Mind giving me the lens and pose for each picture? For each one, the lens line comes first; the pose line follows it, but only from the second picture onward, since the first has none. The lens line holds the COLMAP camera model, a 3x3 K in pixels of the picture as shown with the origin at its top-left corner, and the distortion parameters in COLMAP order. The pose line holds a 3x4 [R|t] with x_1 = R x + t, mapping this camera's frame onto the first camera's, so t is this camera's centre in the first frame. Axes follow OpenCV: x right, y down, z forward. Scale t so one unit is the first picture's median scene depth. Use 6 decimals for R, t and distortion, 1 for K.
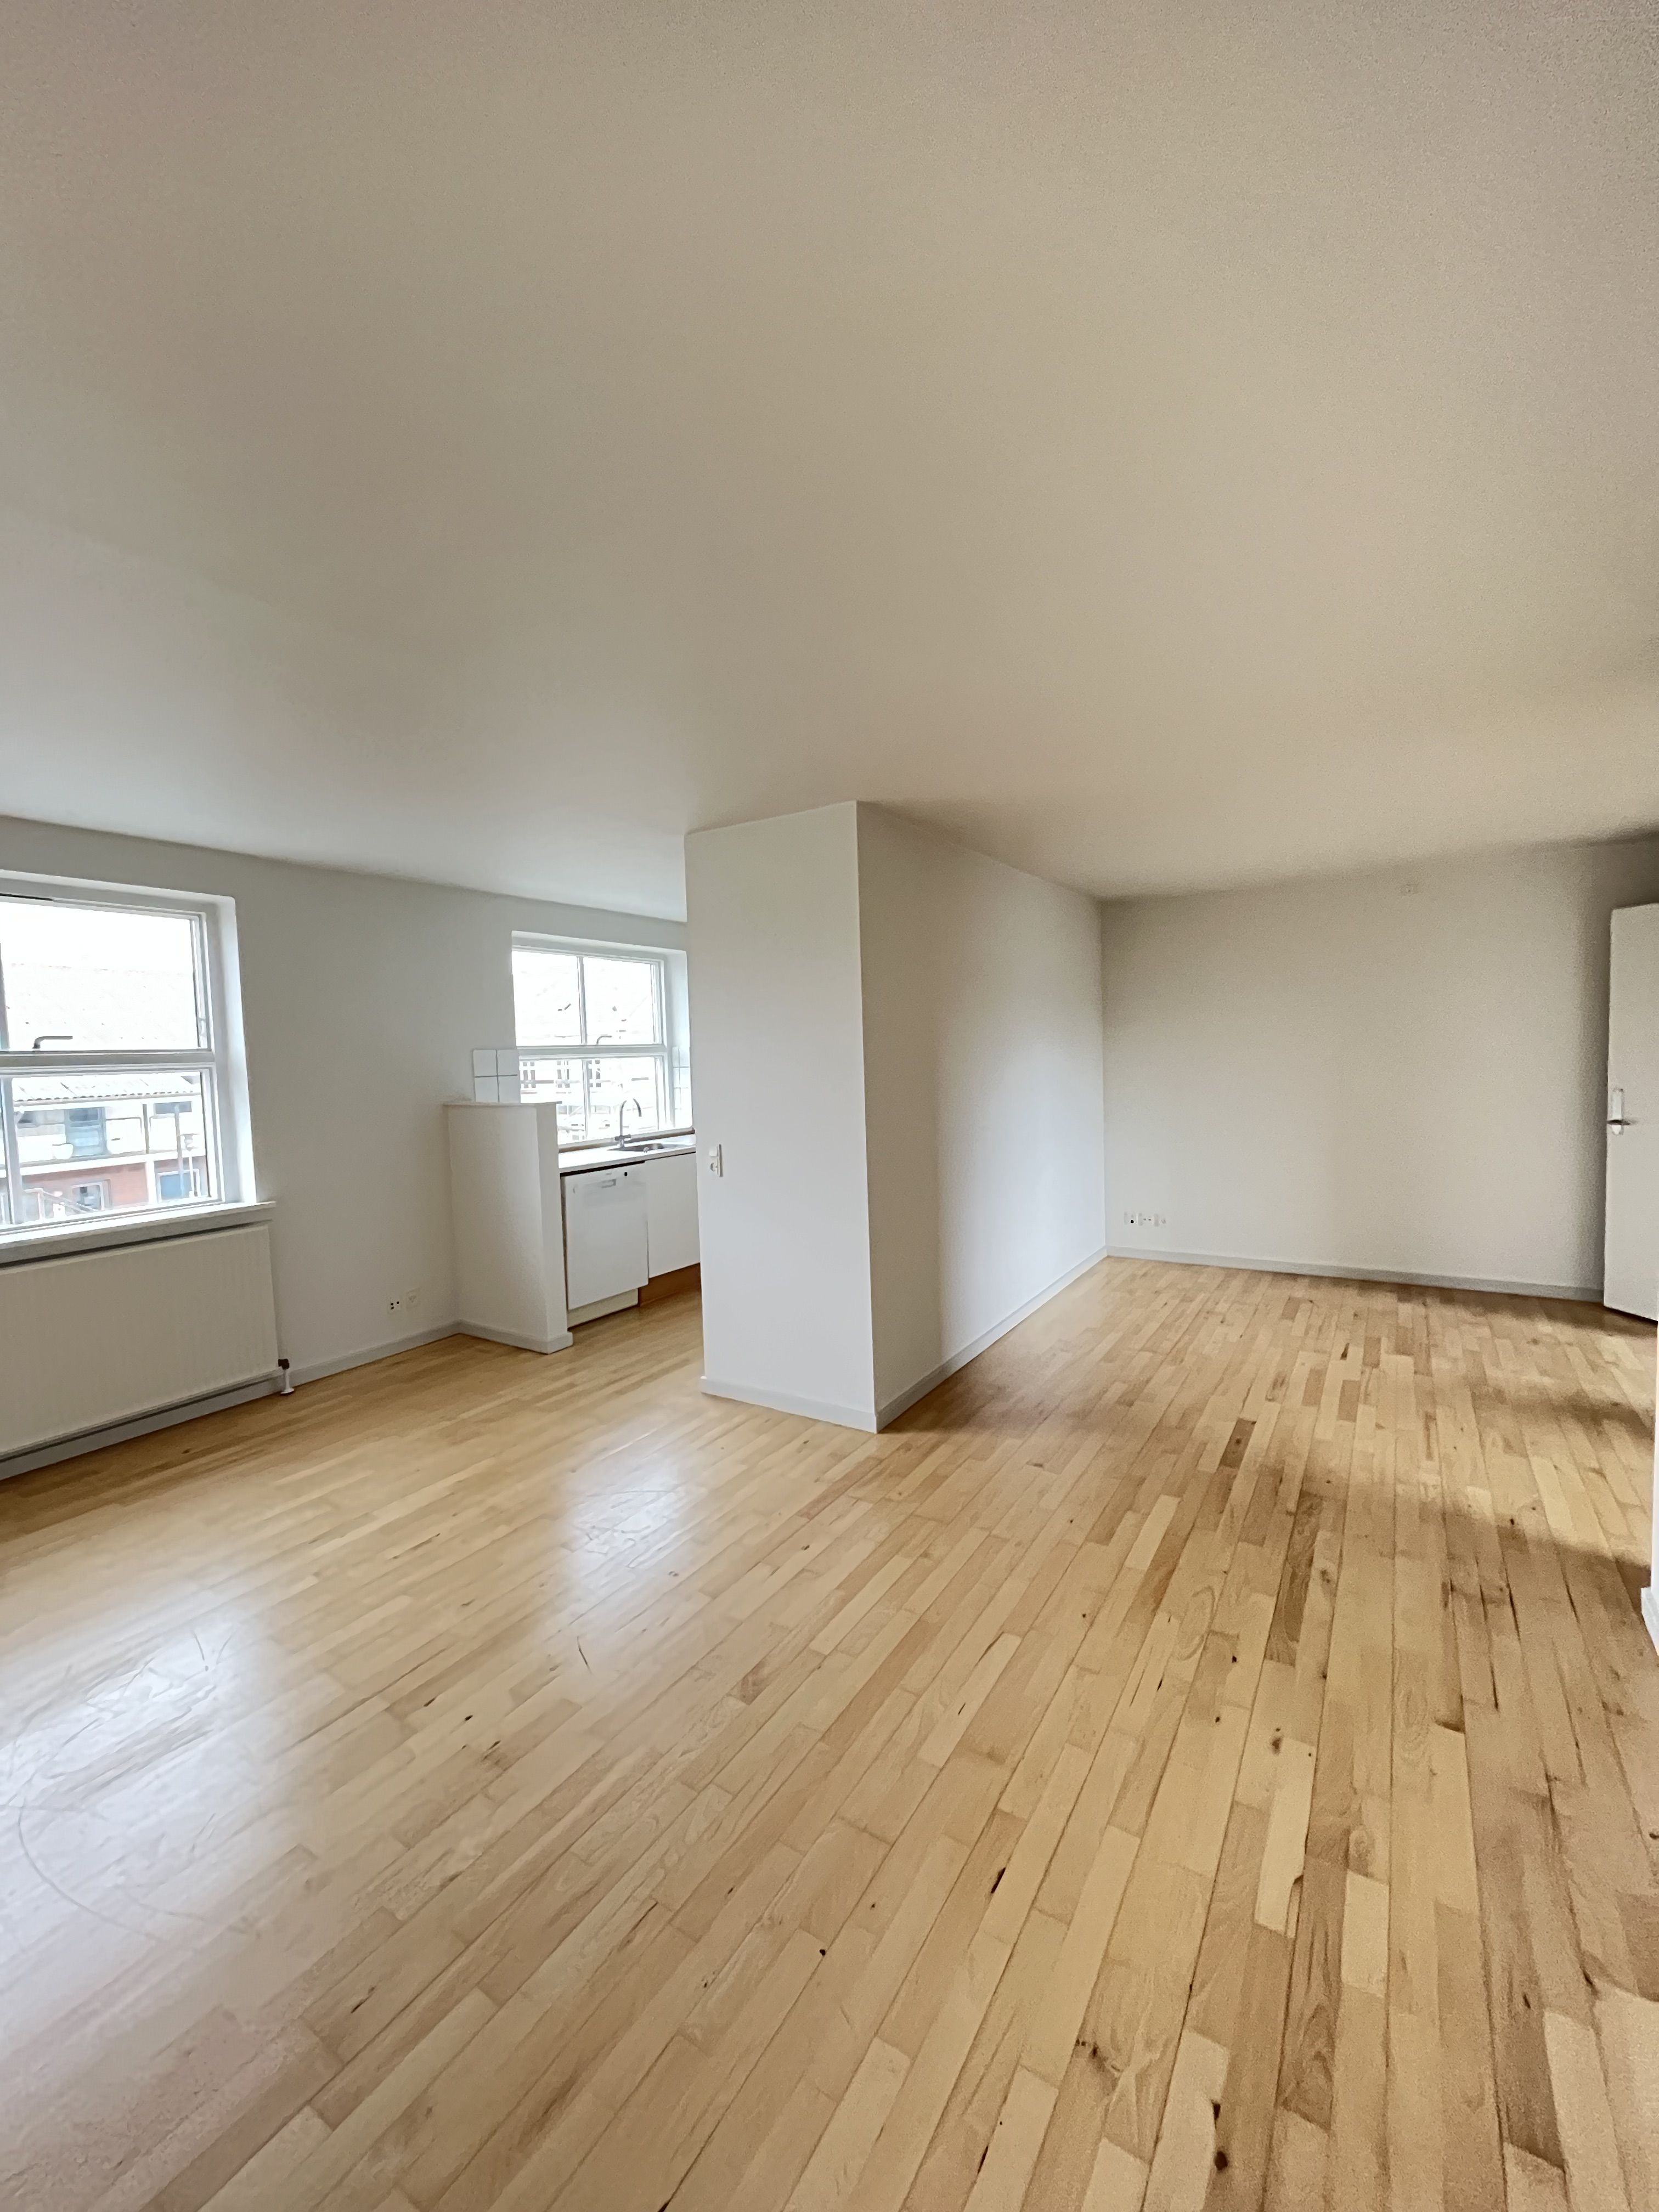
lens RADIAL K [[890.8, 0, 829.5], [0, 890.8, 1106.0], [0, 0, 1]] dist [-0.000298, 0.000458]
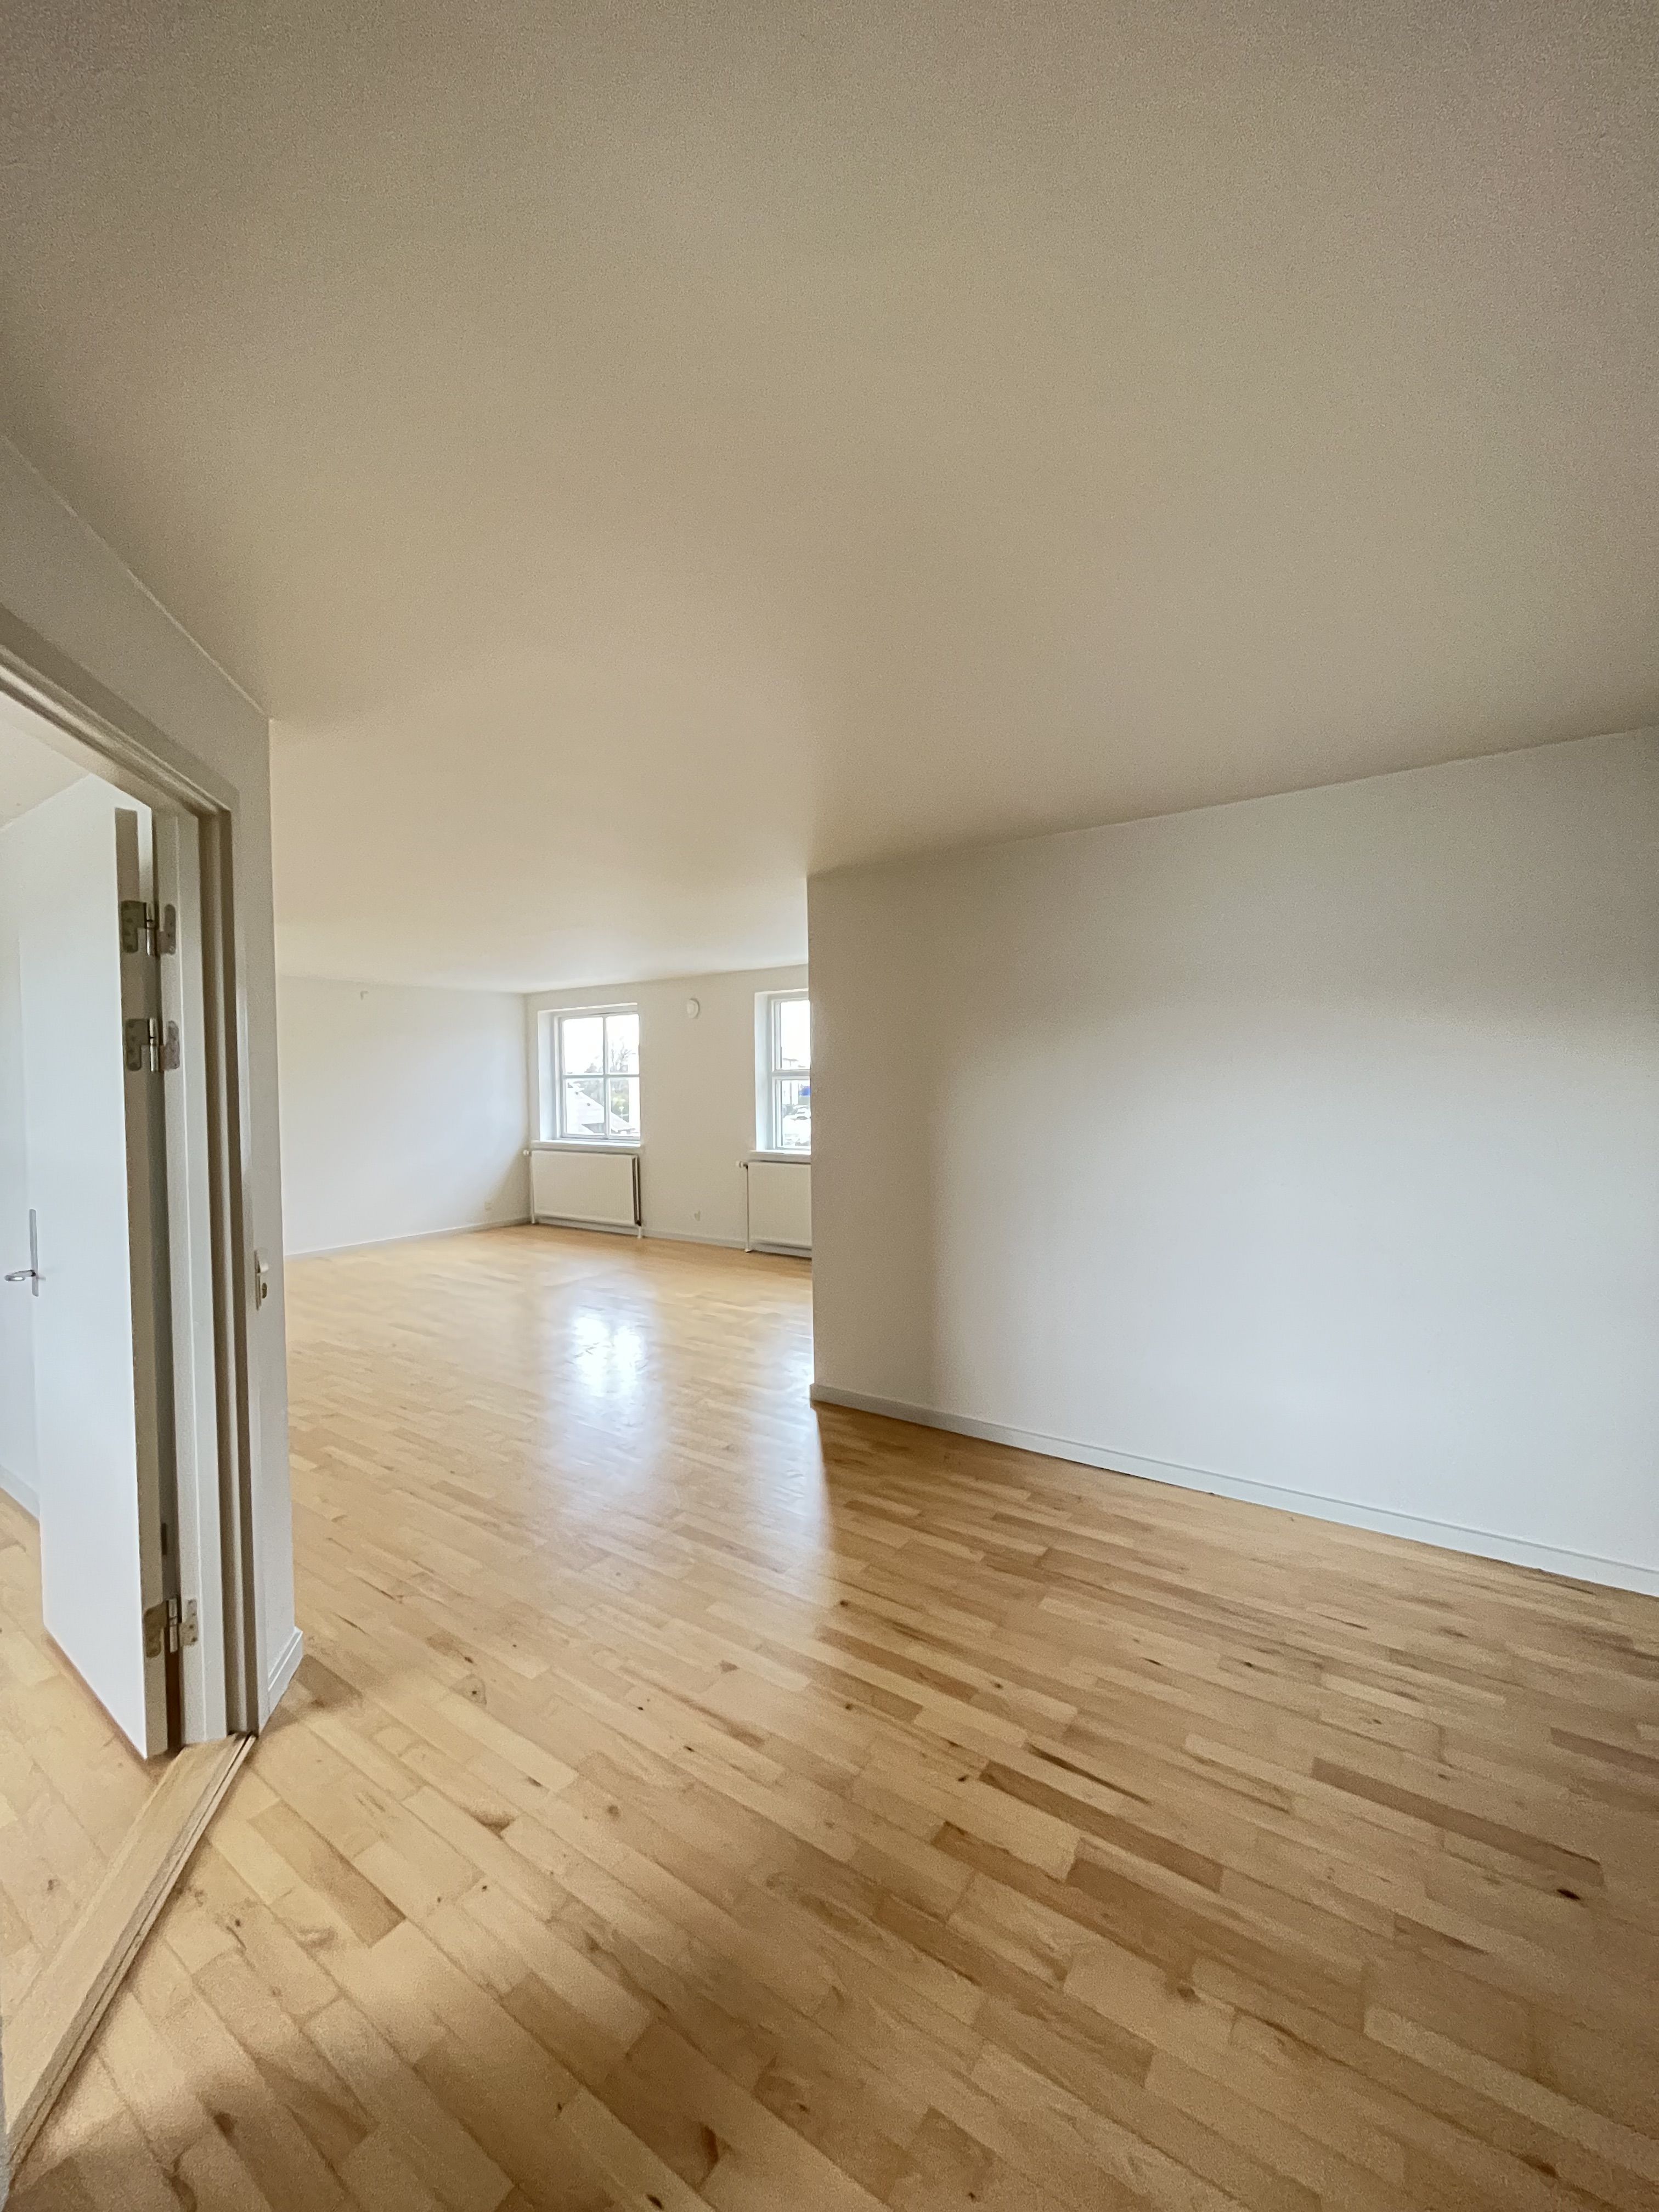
lens RADIAL K [[890.8, 0, 829.5], [0, 890.8, 1106.0], [0, 0, 1]] dist [-0.000298, 0.000458]
pose [[-0.041496, 0.061334, -0.997254, 1.041758], [-0.046584, 0.996910, 0.063252, -0.085911], [0.998052, 0.049081, -0.038510, 0.898226]]
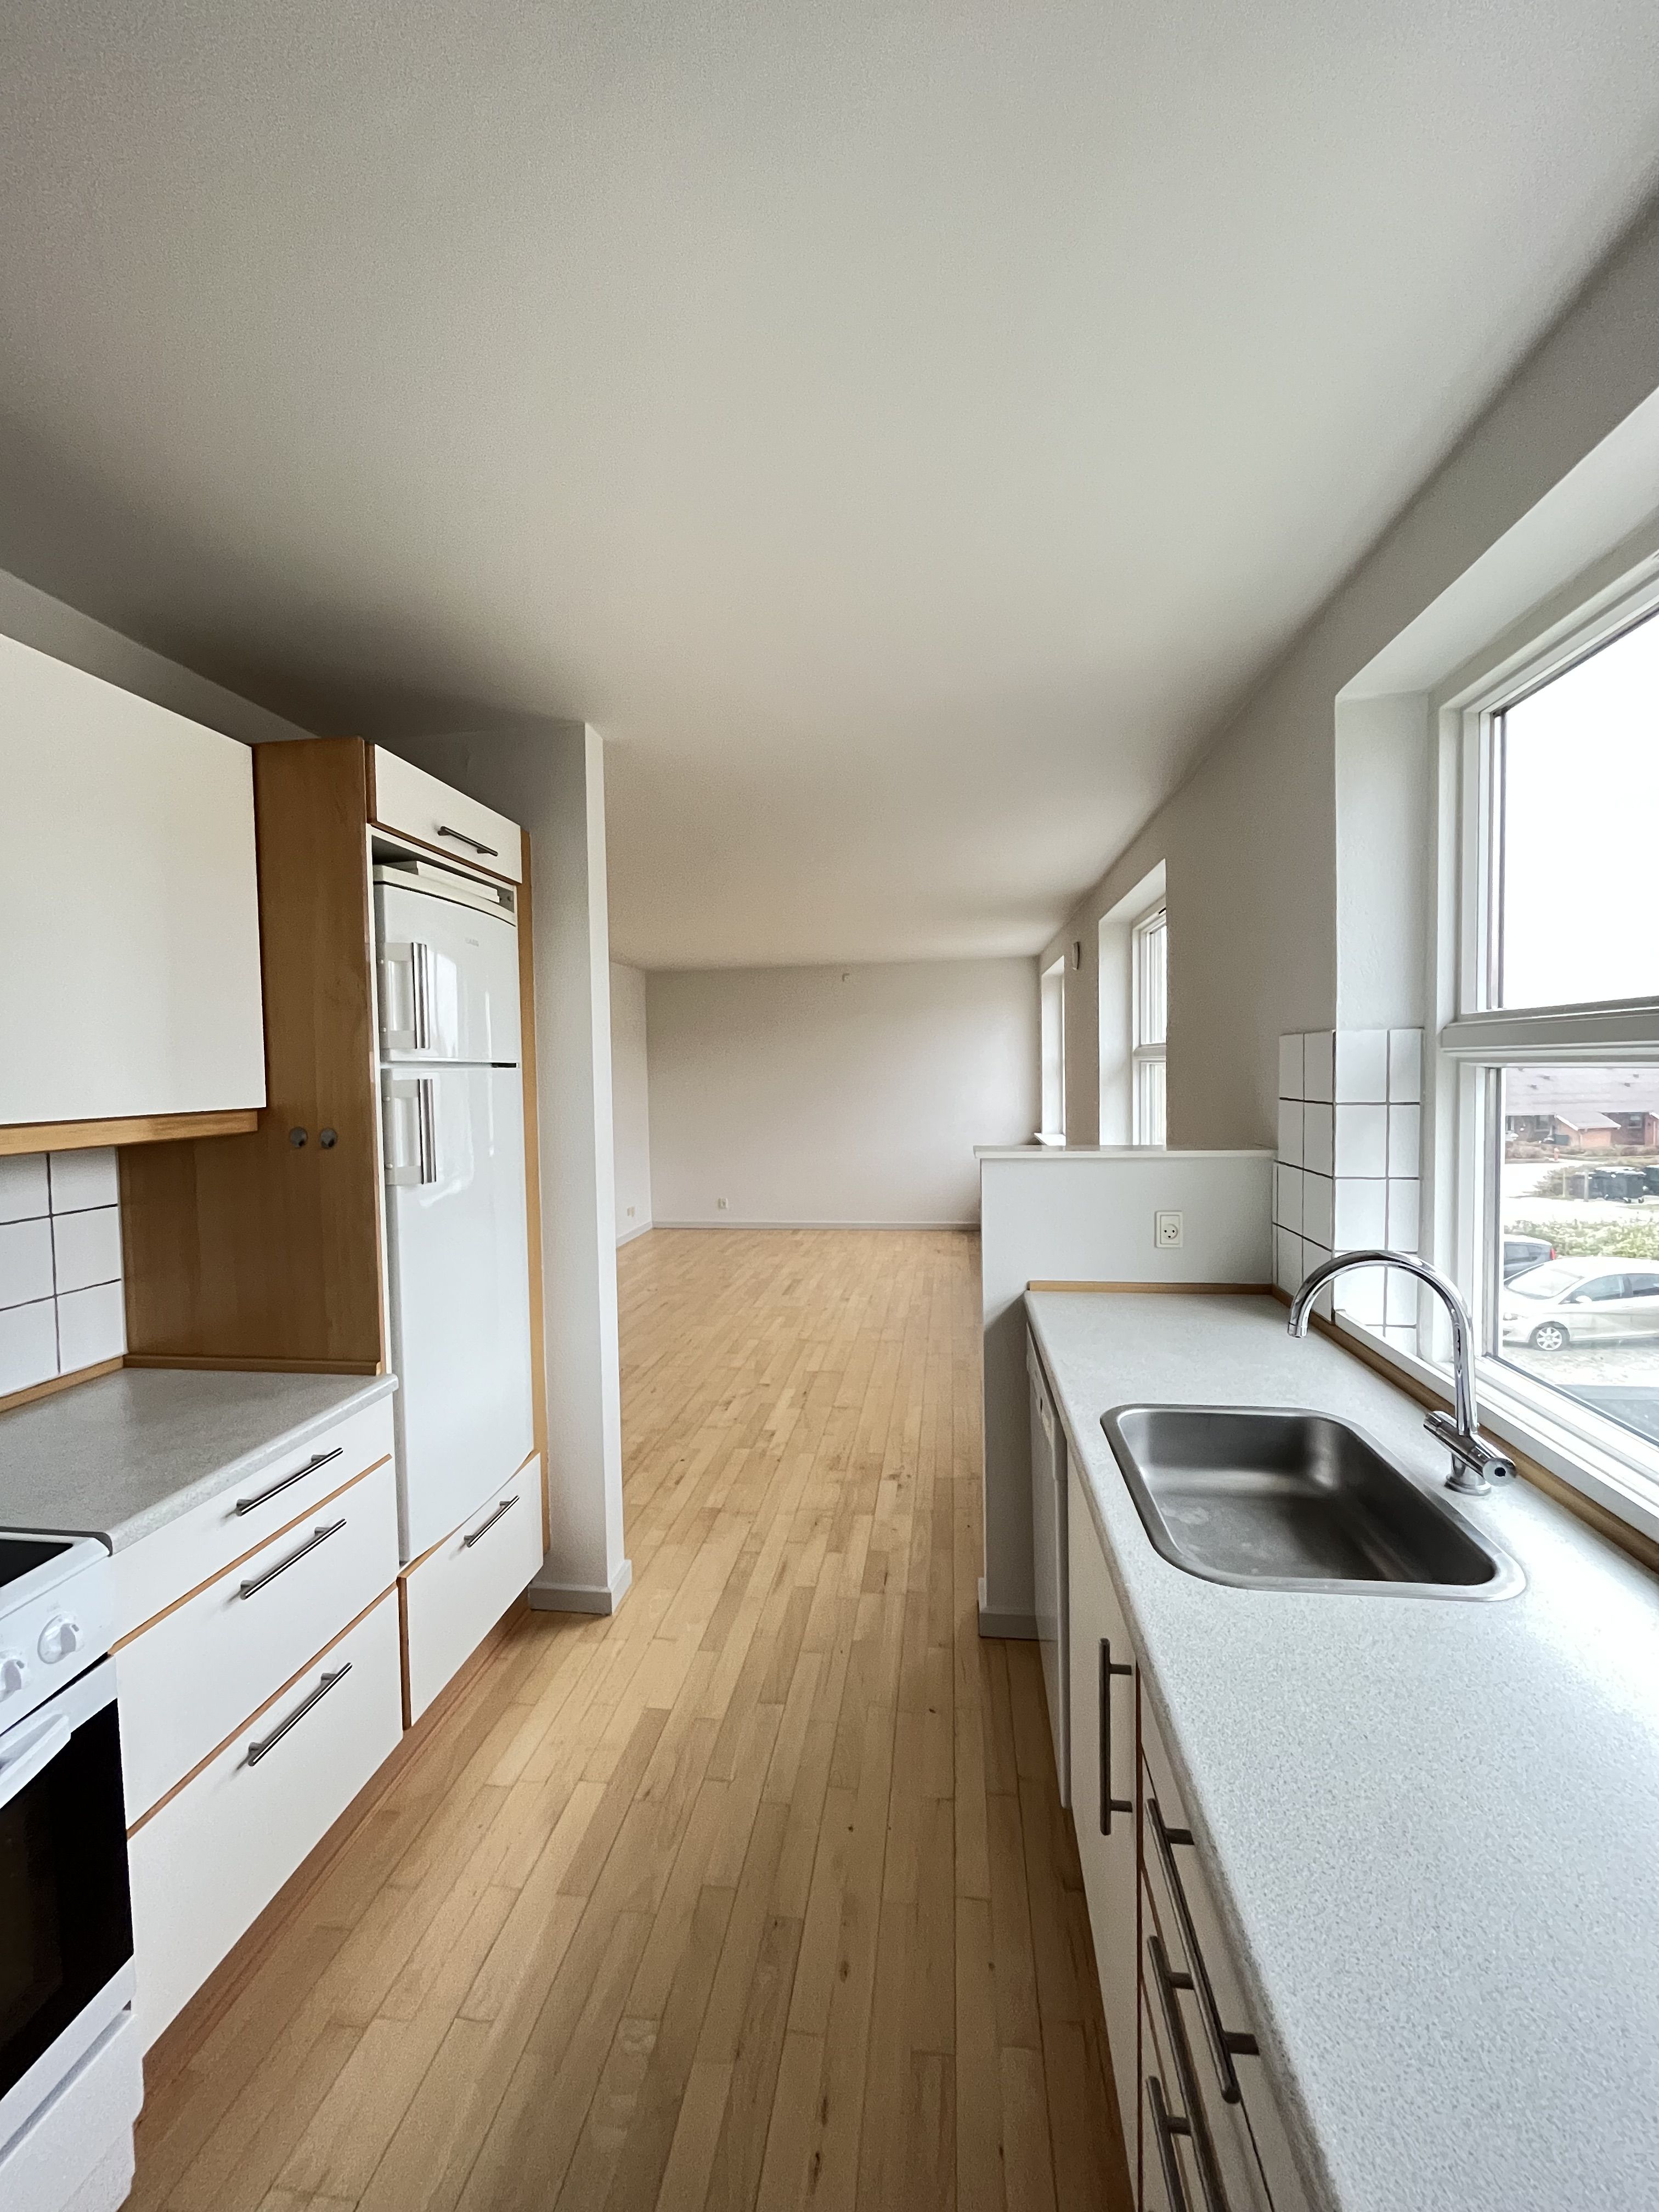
lens RADIAL K [[890.8, 0, 829.5], [0, 890.8, 1106.0], [0, 0, 1]] dist [-0.000298, 0.000458]
pose [[-0.906050, 0.063409, -0.418393, -0.021647], [0.019438, 0.993902, 0.108537, -0.098077], [0.422724, 0.090207, -0.901758, 1.595526]]
